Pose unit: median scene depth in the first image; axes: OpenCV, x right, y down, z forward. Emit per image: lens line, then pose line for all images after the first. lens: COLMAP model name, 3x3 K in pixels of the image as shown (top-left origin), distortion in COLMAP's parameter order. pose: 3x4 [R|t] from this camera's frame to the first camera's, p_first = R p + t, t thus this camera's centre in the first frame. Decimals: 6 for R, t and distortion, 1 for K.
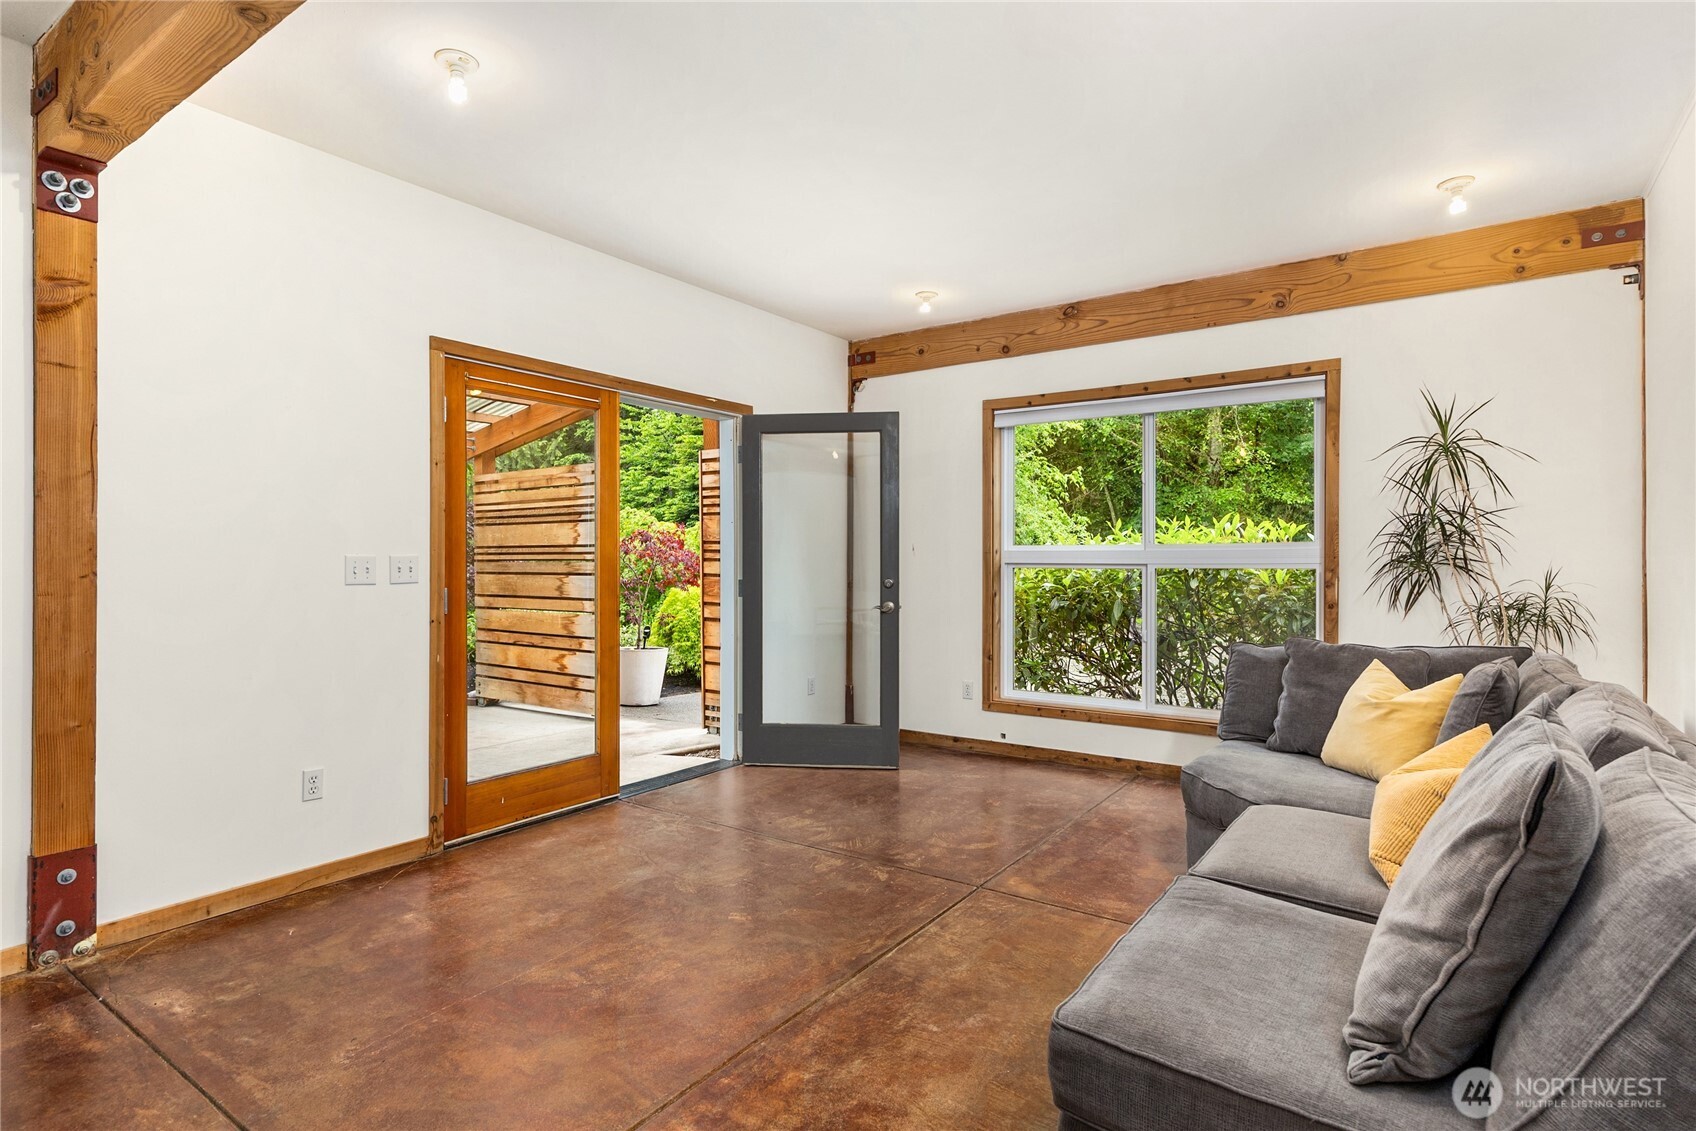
lens RADIAL K [[858.7, 0, 848.0], [0, 858.7, 565.5], [0, 0, 1]] dist [0.001173, 0.000370]
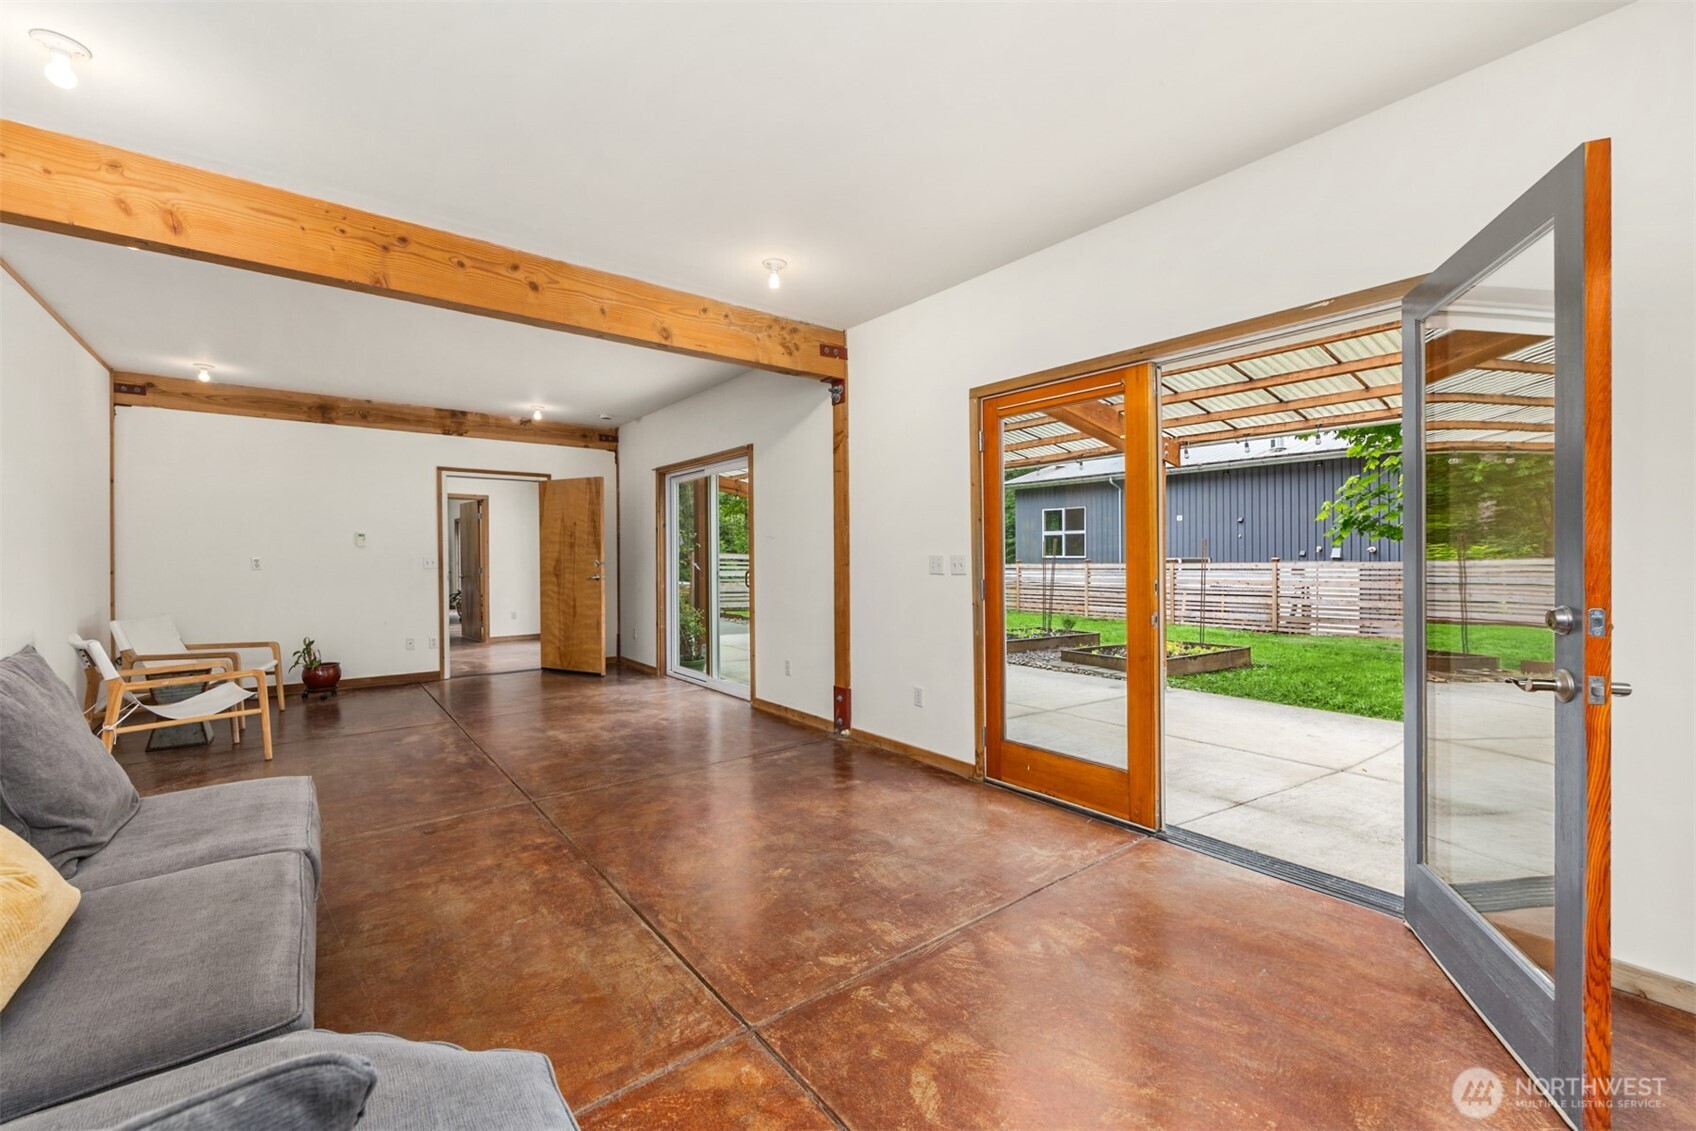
lens RADIAL K [[716.9, 0, 848.0], [0, 716.9, 565.5], [0, 0, 1]] dist [0.021672, 0.000136]
pose [[-0.306608, 0.013007, -0.951747, 0.626743], [0.000907, 0.999910, 0.013373, -0.009125], [0.951835, 0.003237, -0.306593, 1.149936]]
